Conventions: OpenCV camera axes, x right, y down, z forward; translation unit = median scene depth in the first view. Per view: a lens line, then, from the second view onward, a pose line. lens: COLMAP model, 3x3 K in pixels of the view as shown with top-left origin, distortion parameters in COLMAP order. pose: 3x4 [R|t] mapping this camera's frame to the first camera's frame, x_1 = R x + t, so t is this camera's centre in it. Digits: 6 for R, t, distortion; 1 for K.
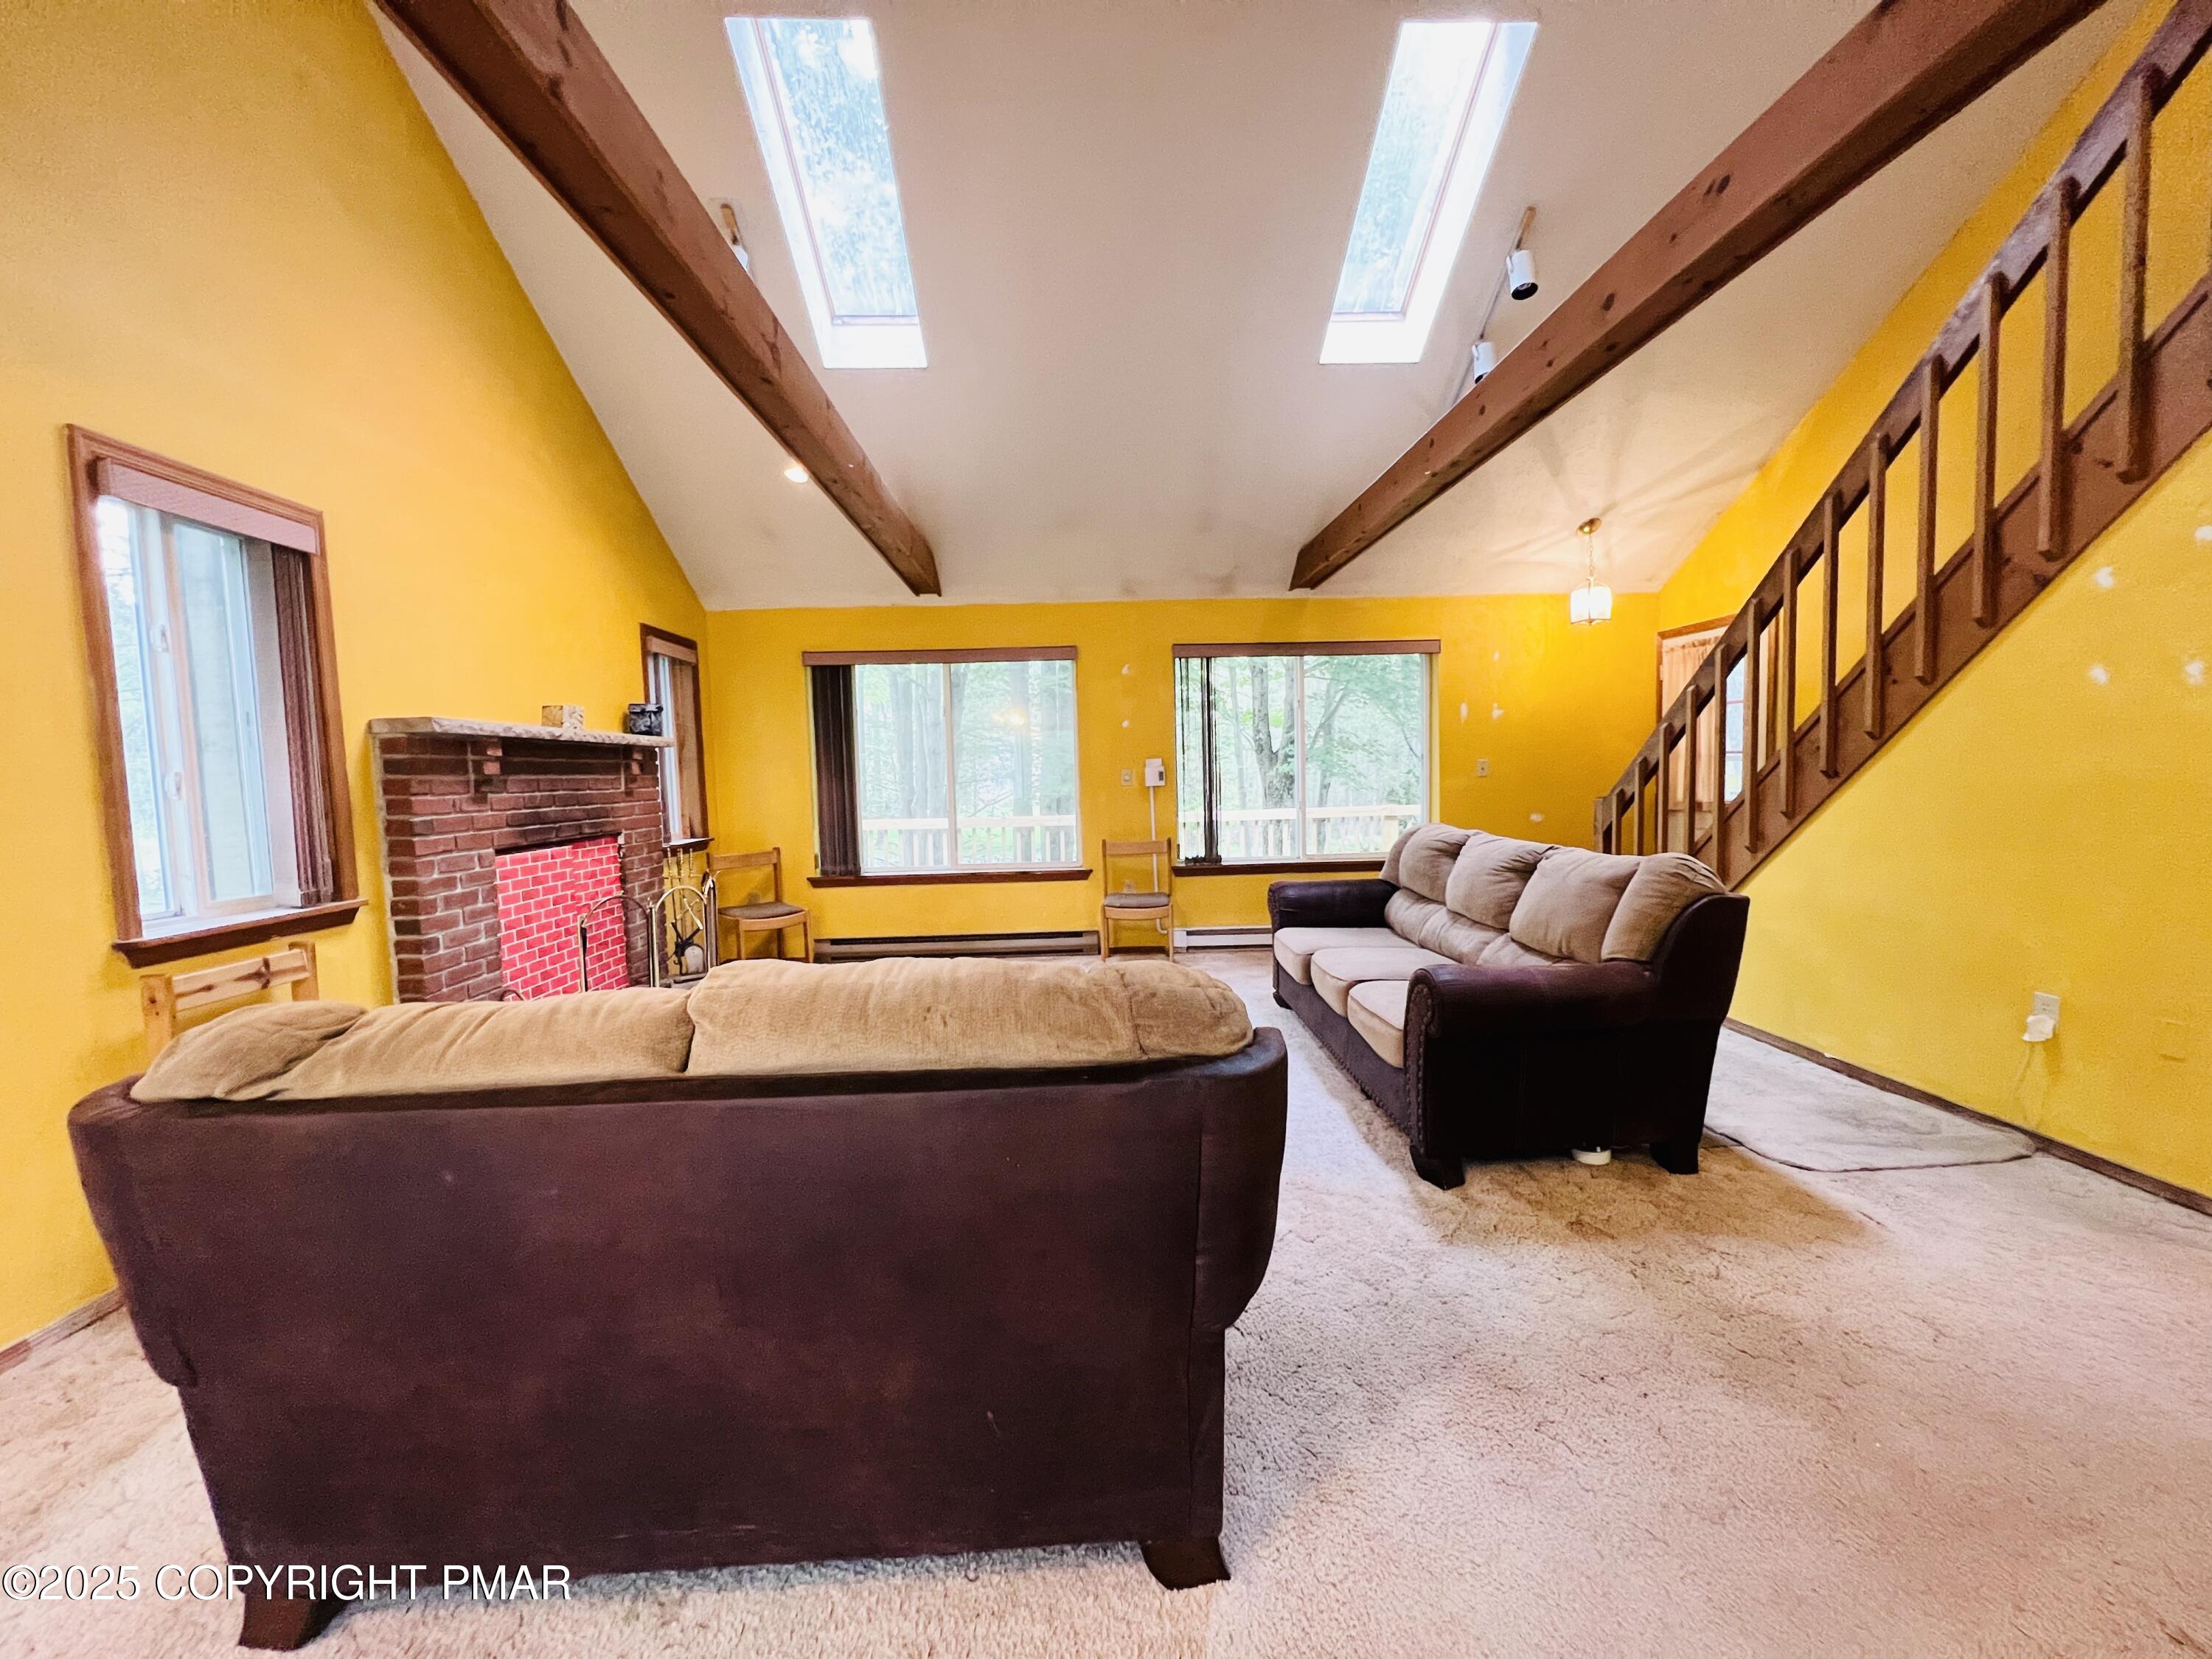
lens RADIAL K [[886.5, 0, 1106.7], [0, 886.5, 830.3], [0, 0, 1]] dist [-0.001917, 0.000435]
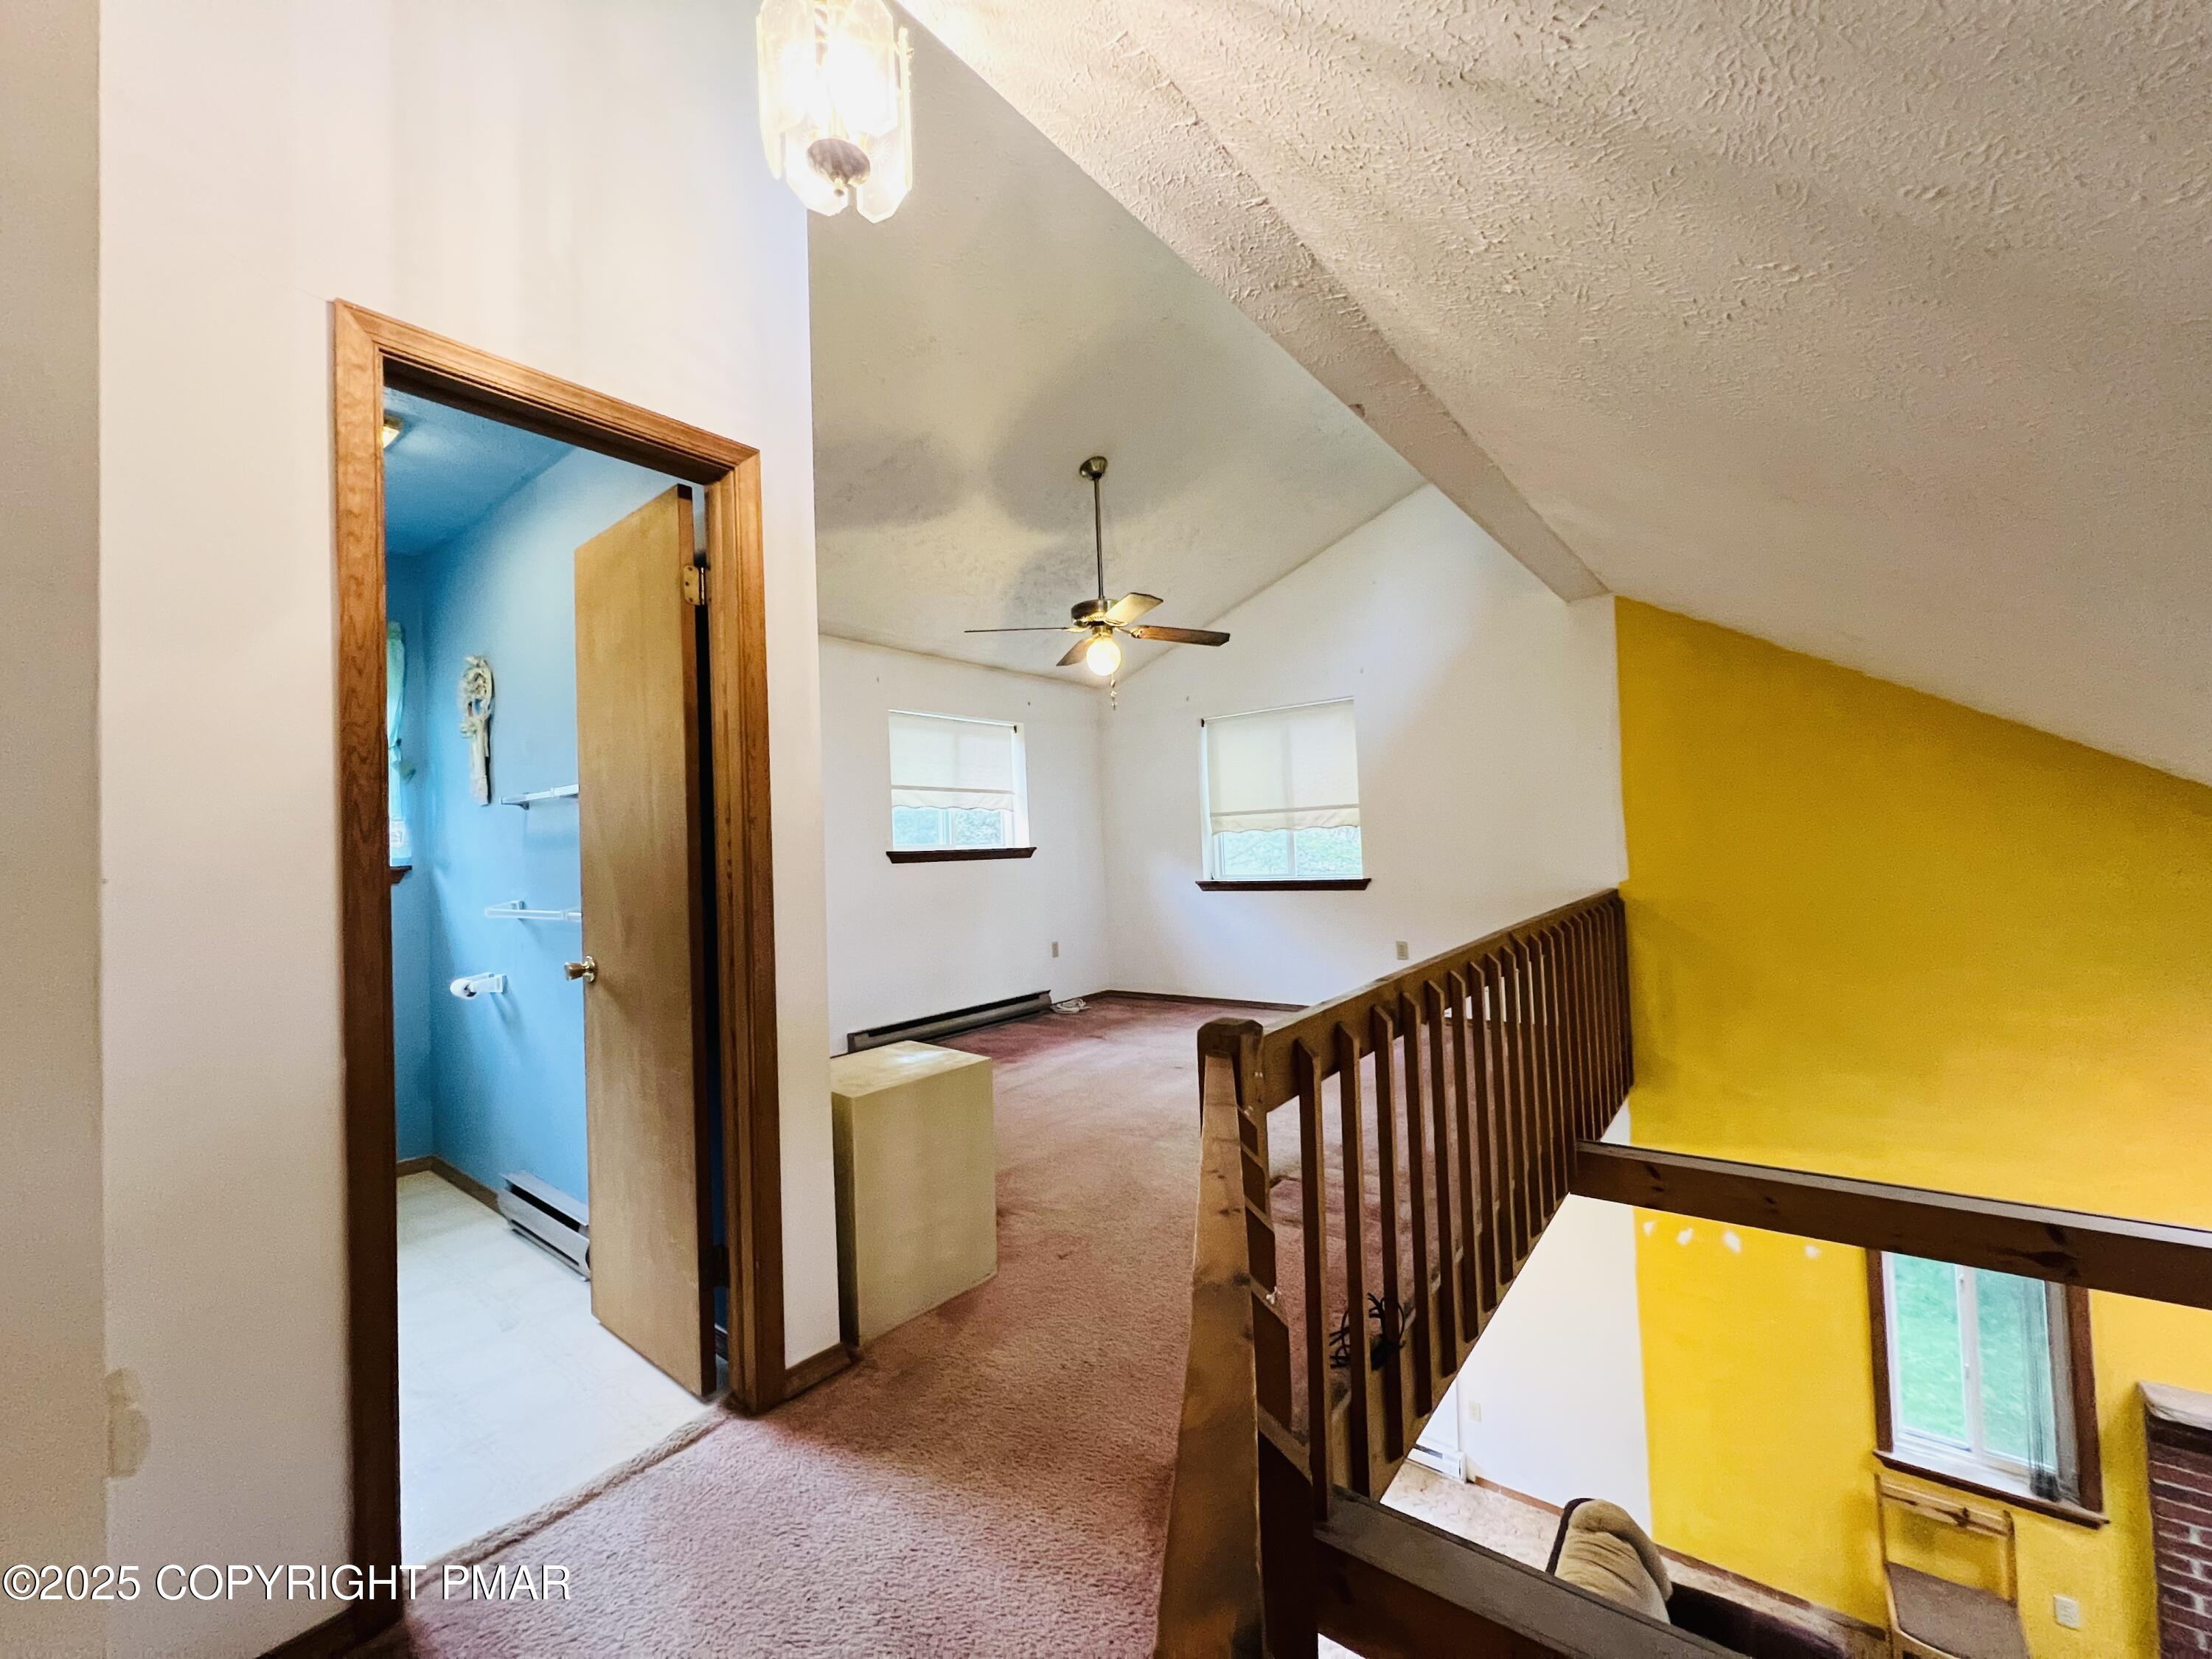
lens RADIAL K [[886.5, 0, 1102.6], [0, 886.5, 834.9], [0, 0, 1]] dist [-0.001917, 0.000435]
pose [[-0.645223, 0.034741, -0.763204, 1.043454], [0.006574, 0.999181, 0.039925, -0.980696], [0.763966, 0.020744, -0.644923, 0.713763]]
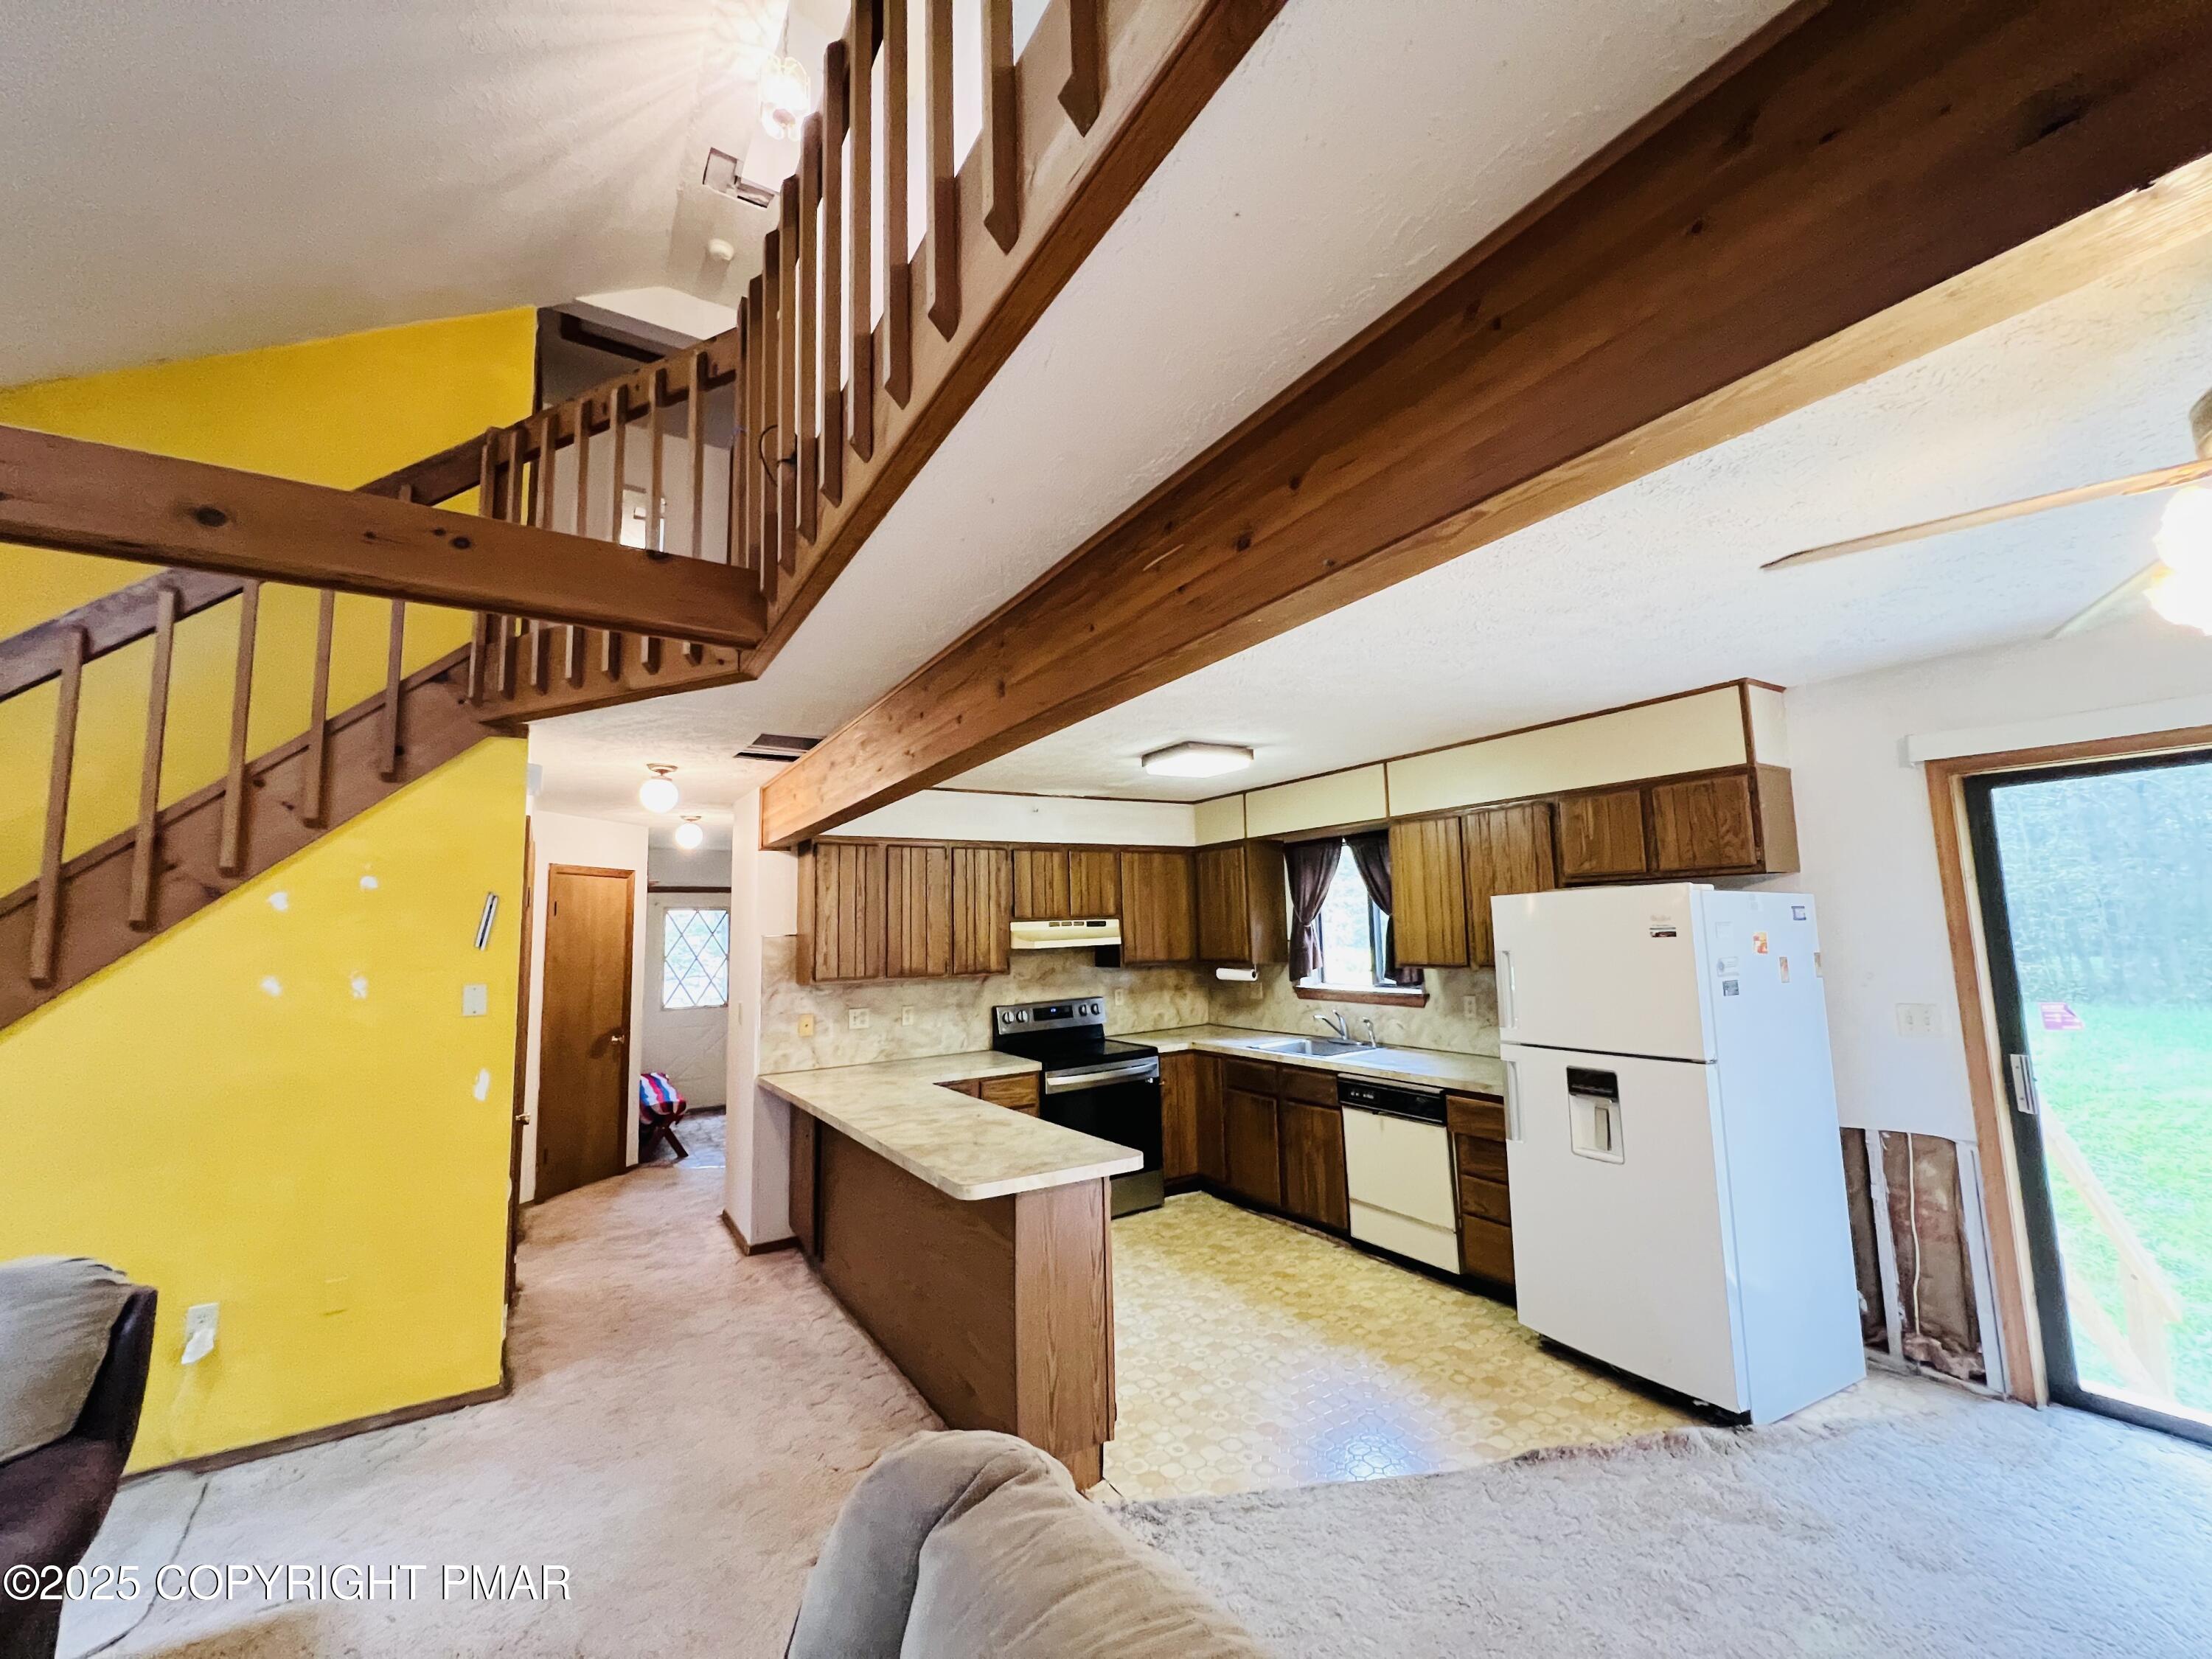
lens RADIAL K [[886.5, 0, 1103.0], [0, 886.5, 830.9], [0, 0, 1]] dist [-0.001917, 0.000435]
pose [[-0.507122, 0.136850, 0.850940, -0.363032], [0.095554, 0.990154, -0.102293, -0.140653], [-0.856561, 0.029436, -0.515206, 0.606052]]
